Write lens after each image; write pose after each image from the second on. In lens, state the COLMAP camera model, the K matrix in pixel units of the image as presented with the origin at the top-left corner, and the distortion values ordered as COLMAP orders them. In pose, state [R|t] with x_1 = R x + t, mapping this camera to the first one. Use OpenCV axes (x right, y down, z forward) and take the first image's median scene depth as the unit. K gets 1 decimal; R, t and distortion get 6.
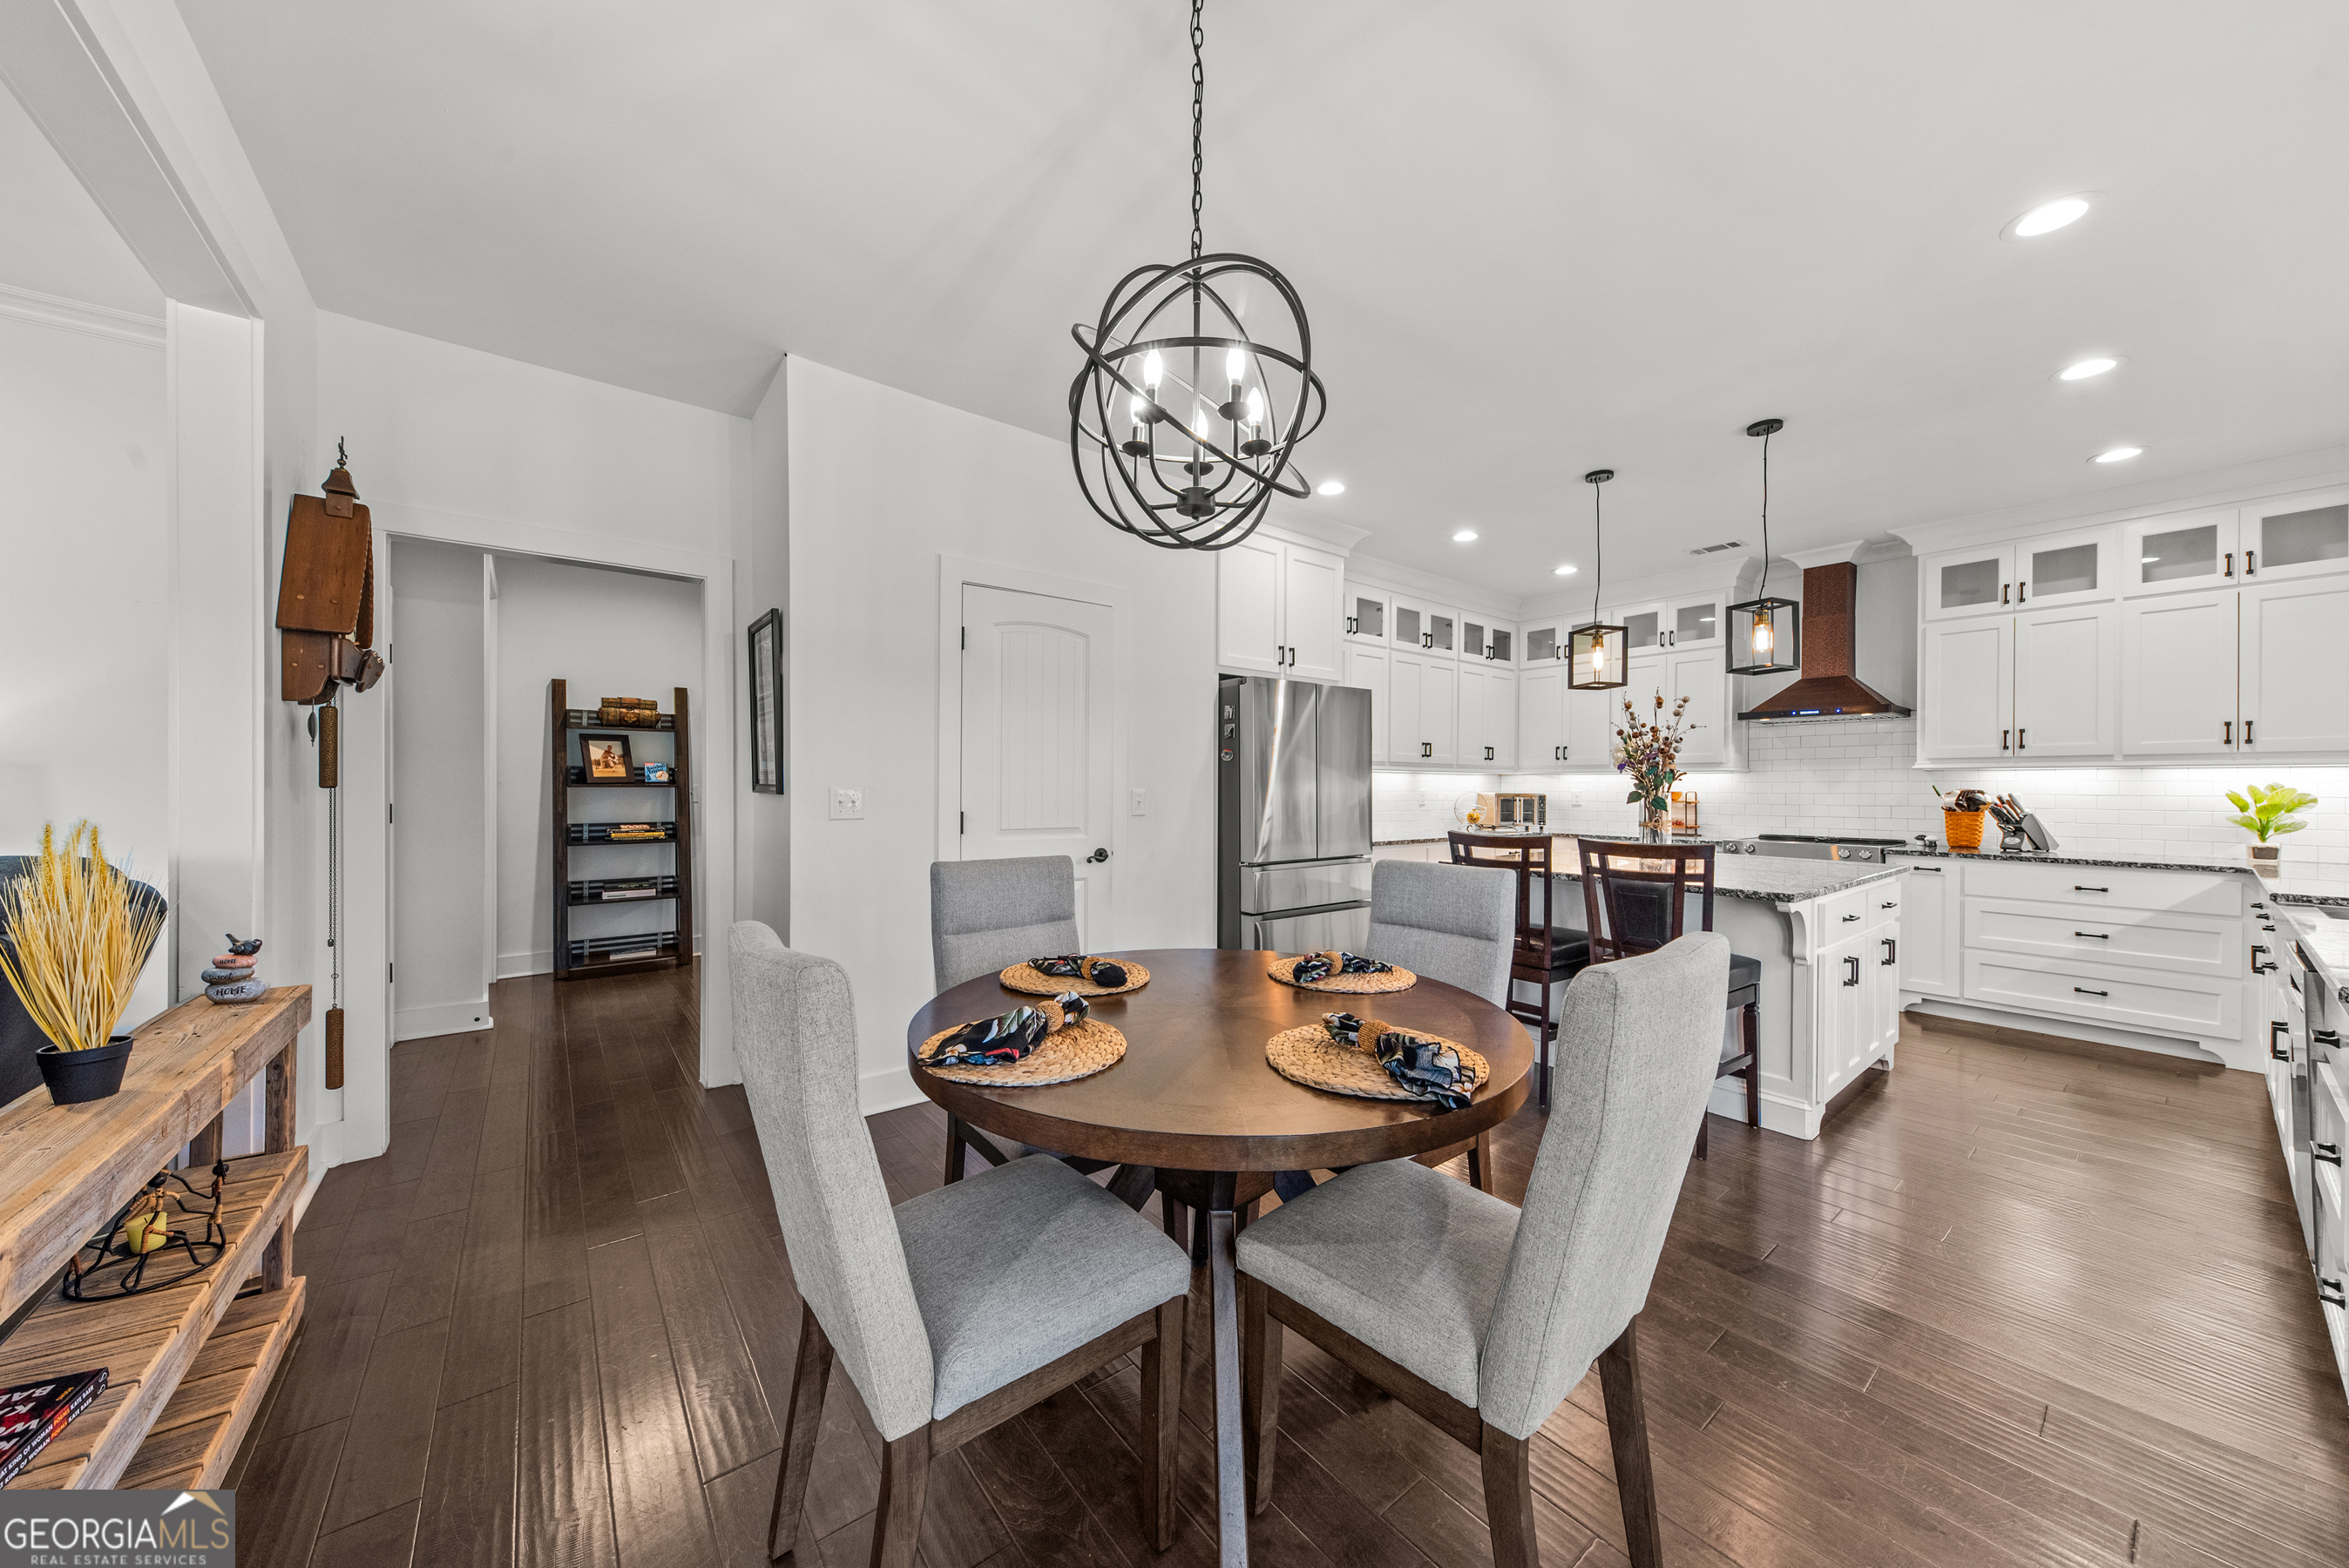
lens RADIAL K [[807.5, 0, 1134.9], [0, 807.5, 791.1], [0, 0, 1]] dist [-0.008986, -0.001343]
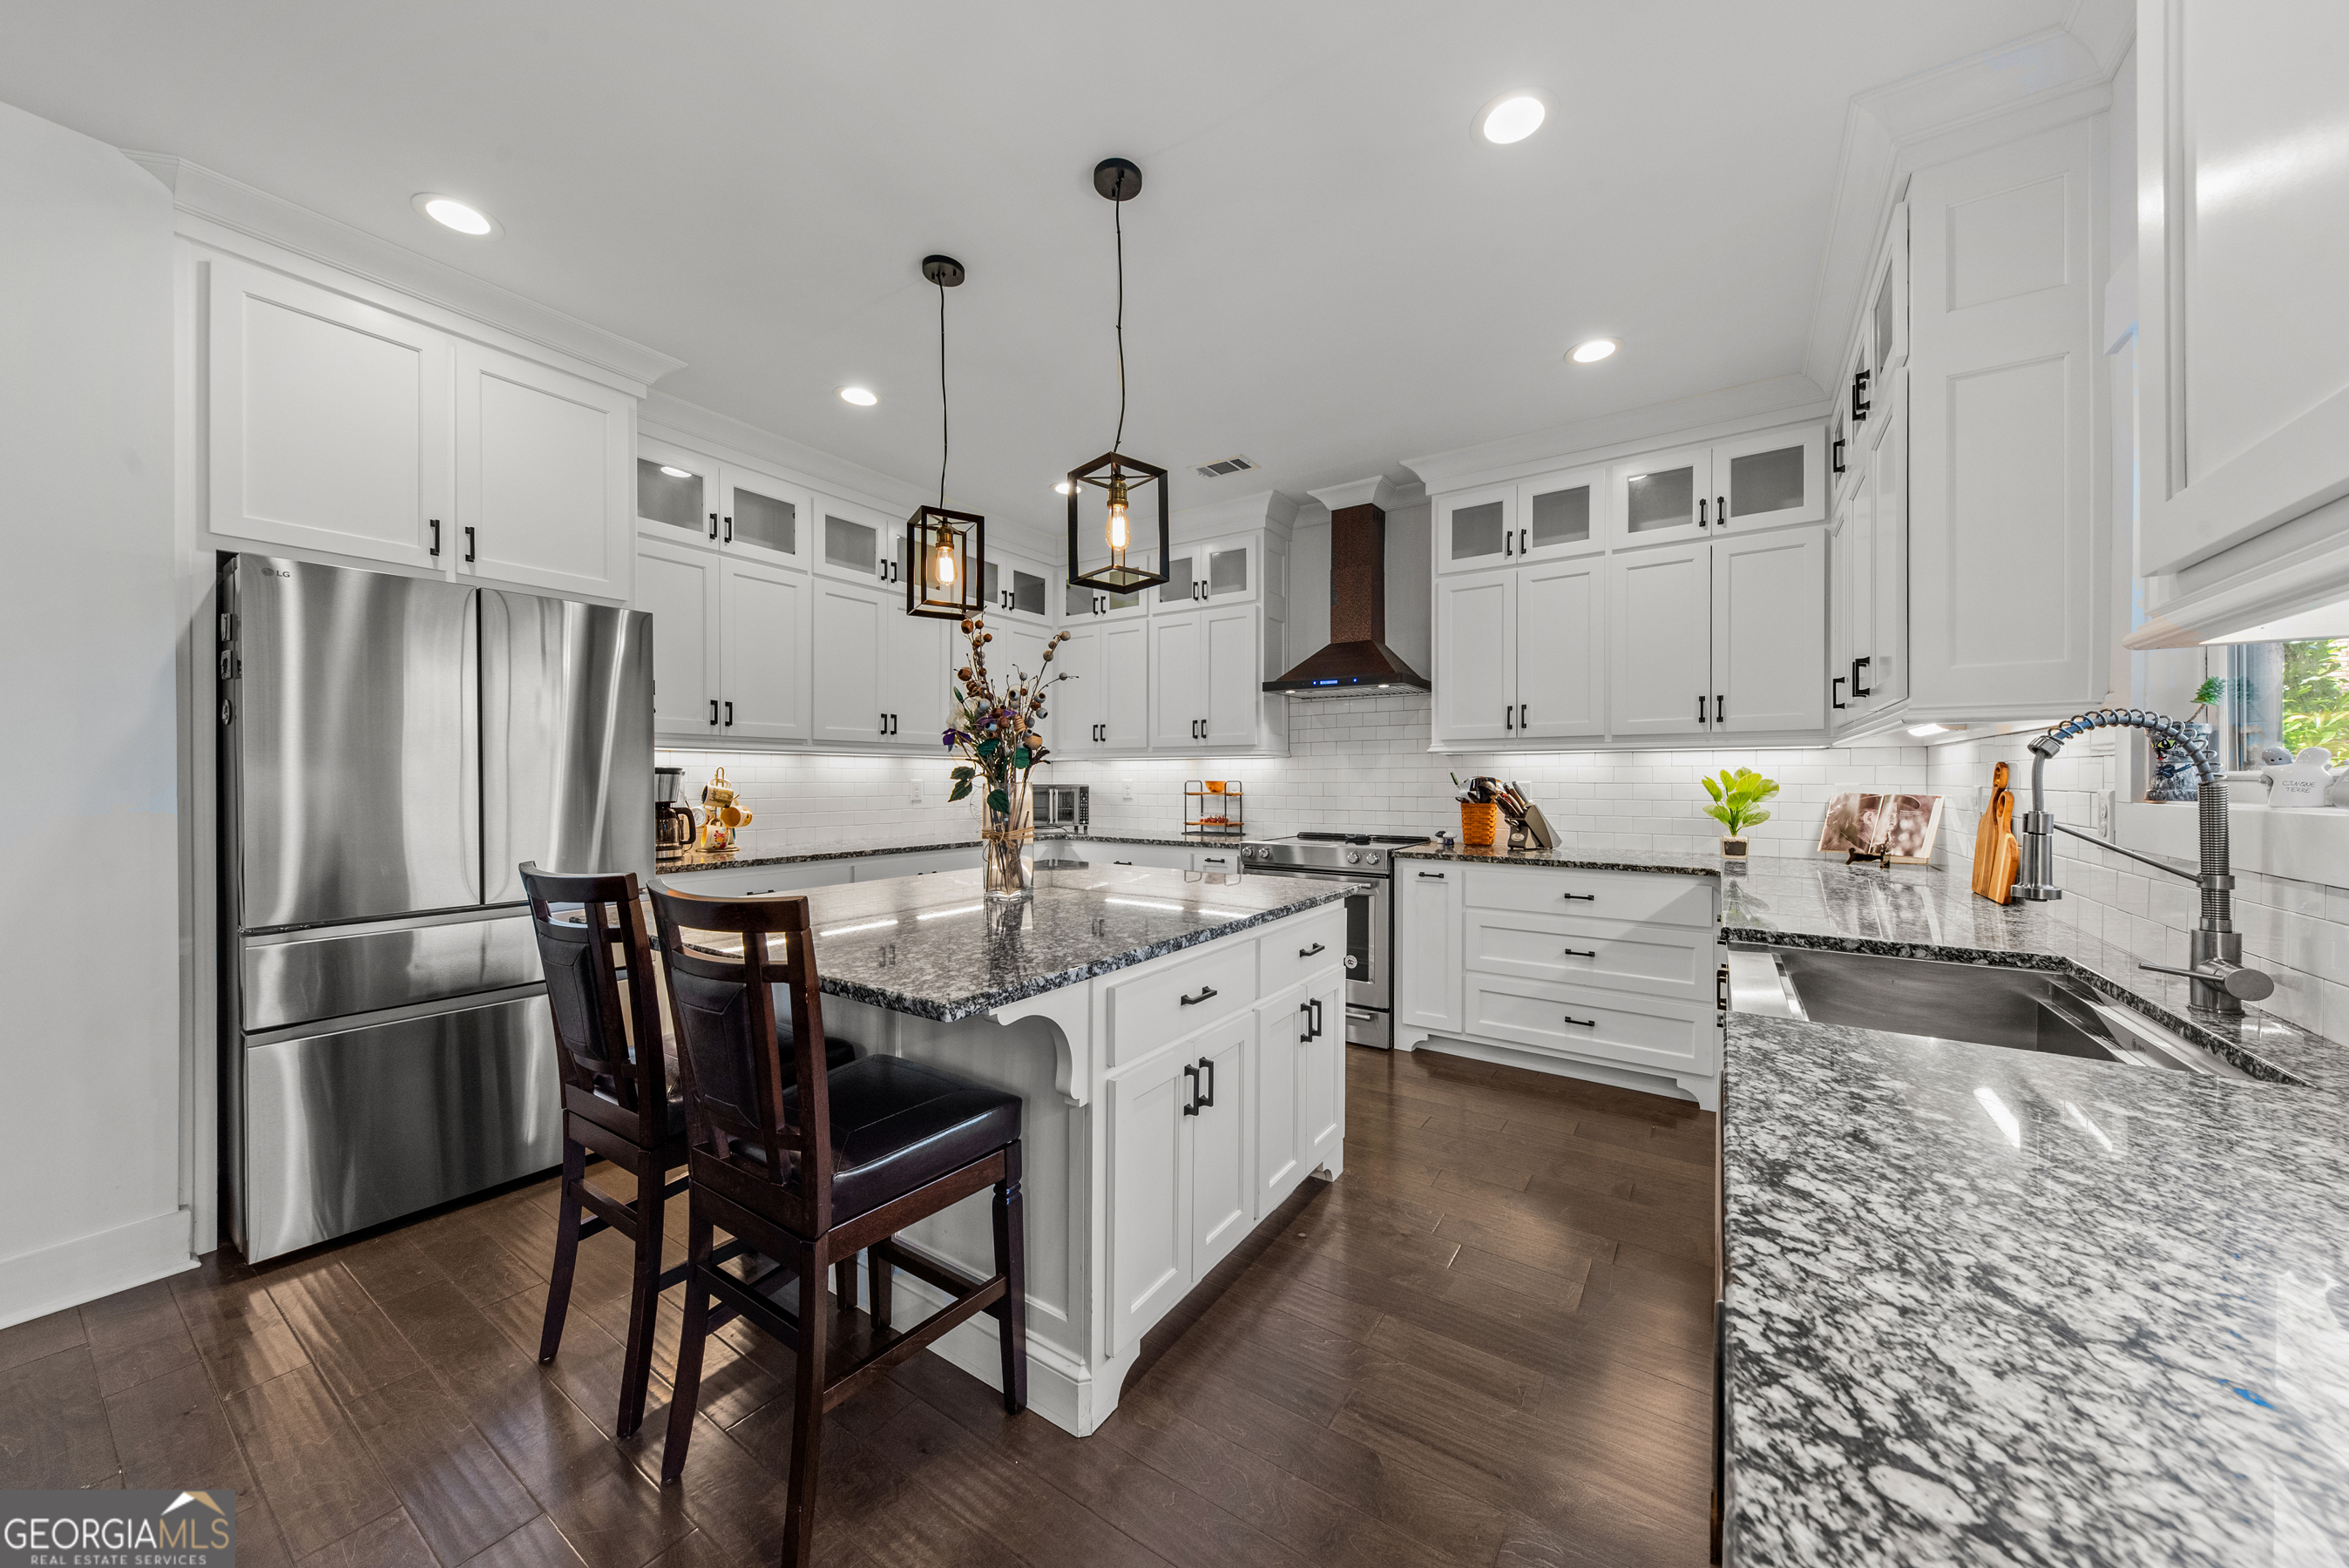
lens RADIAL K [[807.5, 0, 1179.5], [0, 807.5, 784.4], [0, 0, 1]] dist [-0.008986, -0.001343]
pose [[0.941942, -0.005049, 0.335737, 0.481521], [0.004615, 0.999987, 0.002090, 0.002678], [-0.335743, -0.000420, 0.941954, 0.318686]]
